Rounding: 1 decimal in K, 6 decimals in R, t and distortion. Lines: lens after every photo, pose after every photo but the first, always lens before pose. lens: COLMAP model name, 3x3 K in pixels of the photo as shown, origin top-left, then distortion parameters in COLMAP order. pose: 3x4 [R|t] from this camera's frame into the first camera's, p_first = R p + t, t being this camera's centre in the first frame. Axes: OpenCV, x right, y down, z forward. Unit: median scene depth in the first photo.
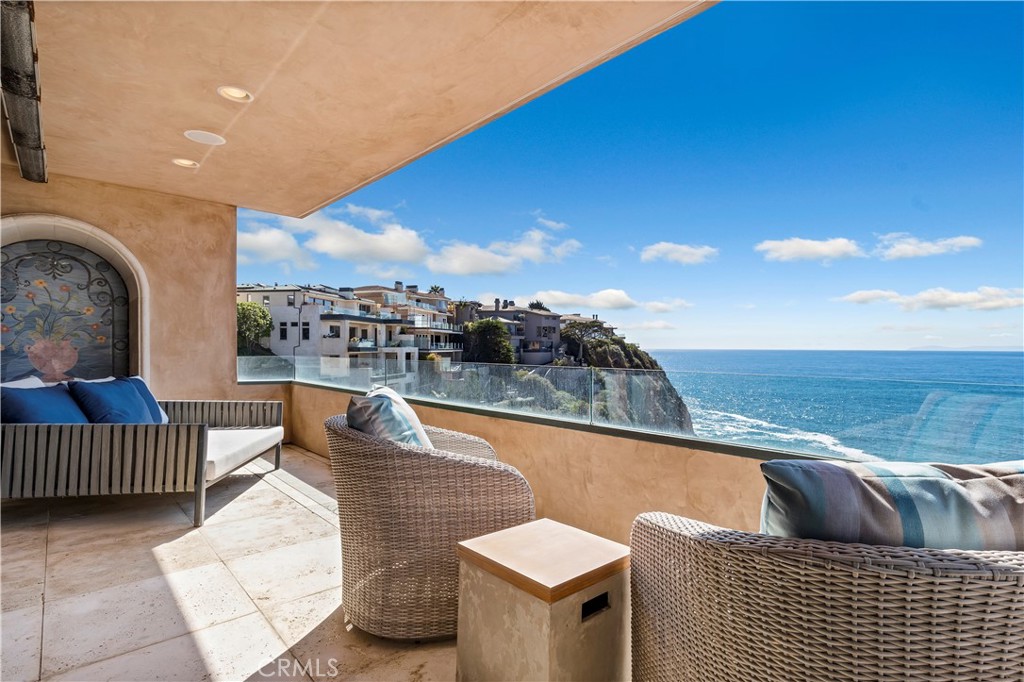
lens RADIAL K [[475.0, 0, 506.2], [0, 475.0, 343.2], [0, 0, 1]] dist [-0.000288, 0.000402]
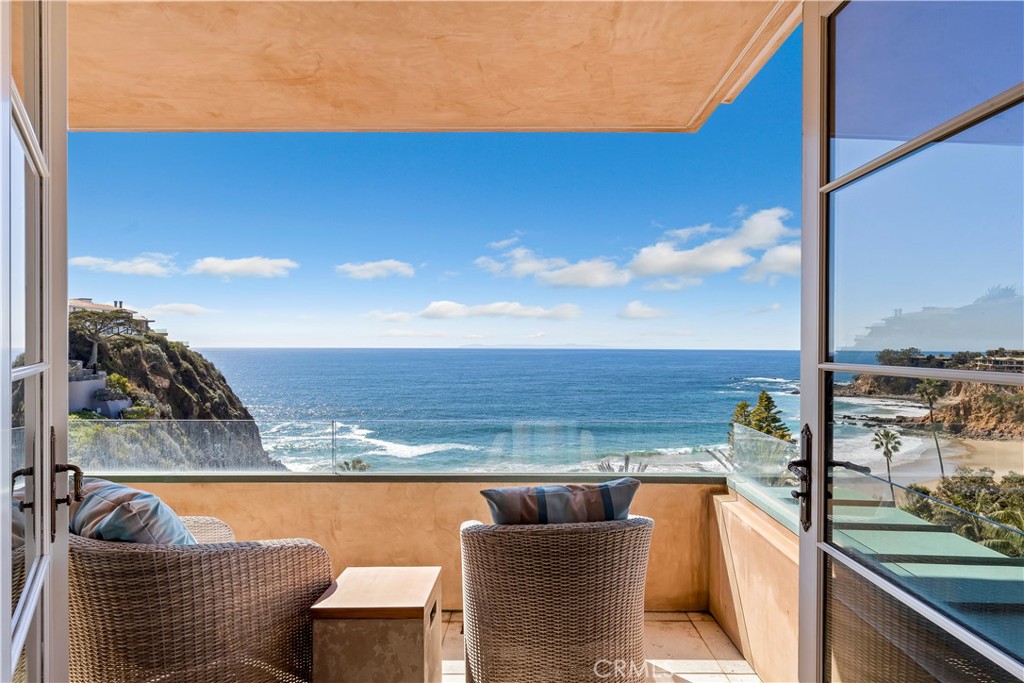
lens RADIAL K [[569.5, 0, 512.4], [0, 569.5, 342.6], [0, 0, 1]] dist [-0.004691, 0.000784]
pose [[0.692470, -0.004478, 0.721433, -0.459946], [-0.001090, 0.999973, 0.007253, -0.132957], [-0.721446, -0.005809, 0.692447, -0.163732]]
